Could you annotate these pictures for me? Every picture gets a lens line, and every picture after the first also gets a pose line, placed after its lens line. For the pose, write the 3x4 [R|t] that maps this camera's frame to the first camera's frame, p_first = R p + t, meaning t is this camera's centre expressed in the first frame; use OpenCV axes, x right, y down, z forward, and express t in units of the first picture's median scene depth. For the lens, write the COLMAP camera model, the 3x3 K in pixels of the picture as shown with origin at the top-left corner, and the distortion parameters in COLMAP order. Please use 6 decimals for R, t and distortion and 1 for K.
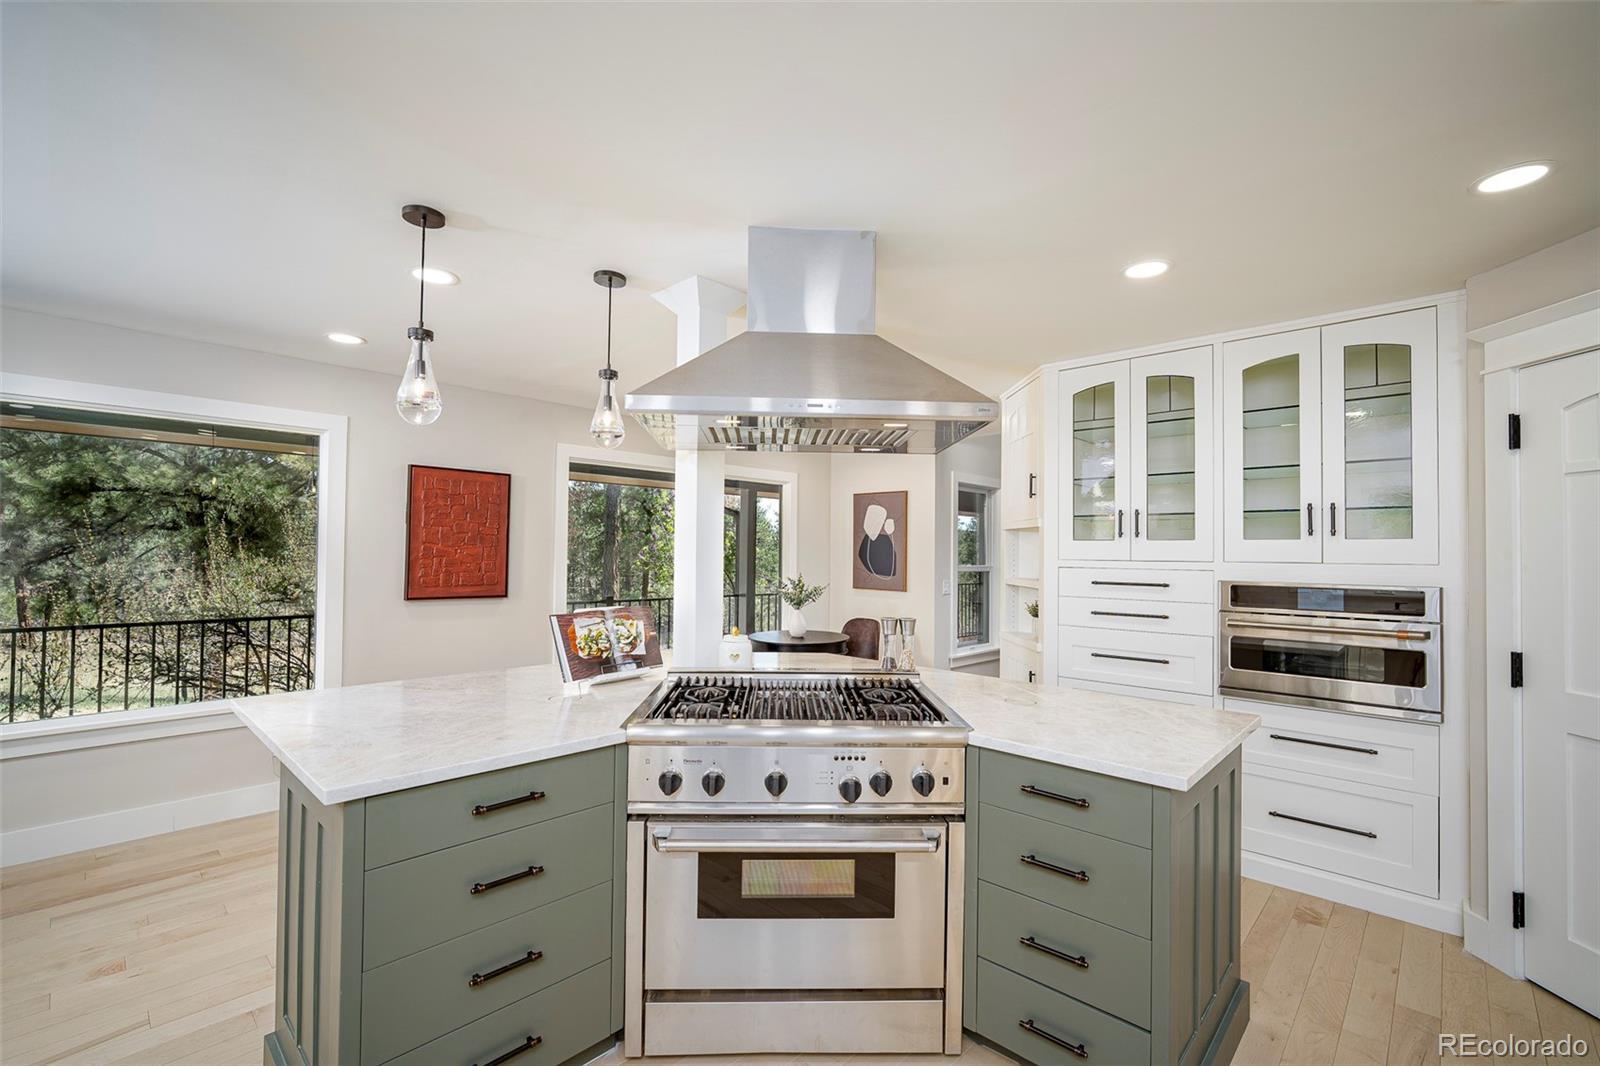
lens RADIAL K [[696.6, 0, 798.6], [0, 696.6, 541.8], [0, 0, 1]] dist [0.000472, -0.000011]
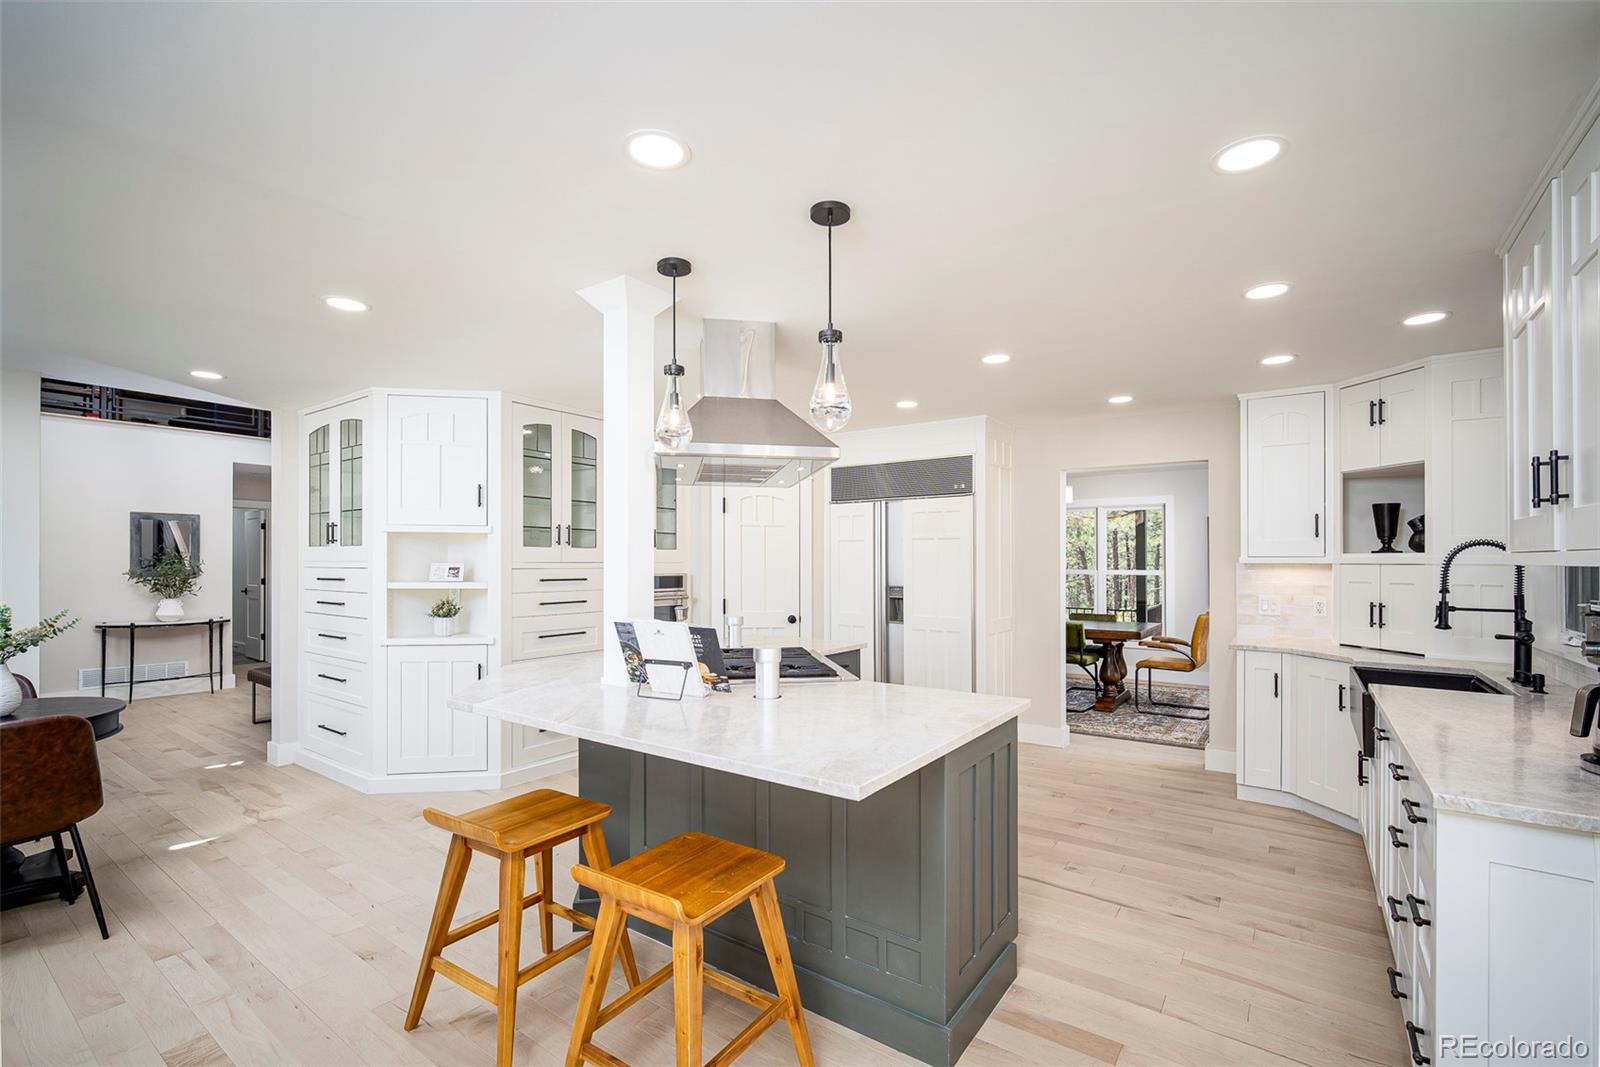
lens RADIAL K [[696.6, 0, 800.2], [0, 696.6, 549.2], [0, 0, 1]] dist [0.000472, -0.000011]
pose [[-0.129328, 0.008079, 0.991569, -0.917037], [-0.019168, 0.999760, -0.010645, 0.006257], [-0.991417, -0.020383, -0.129142, 0.713672]]
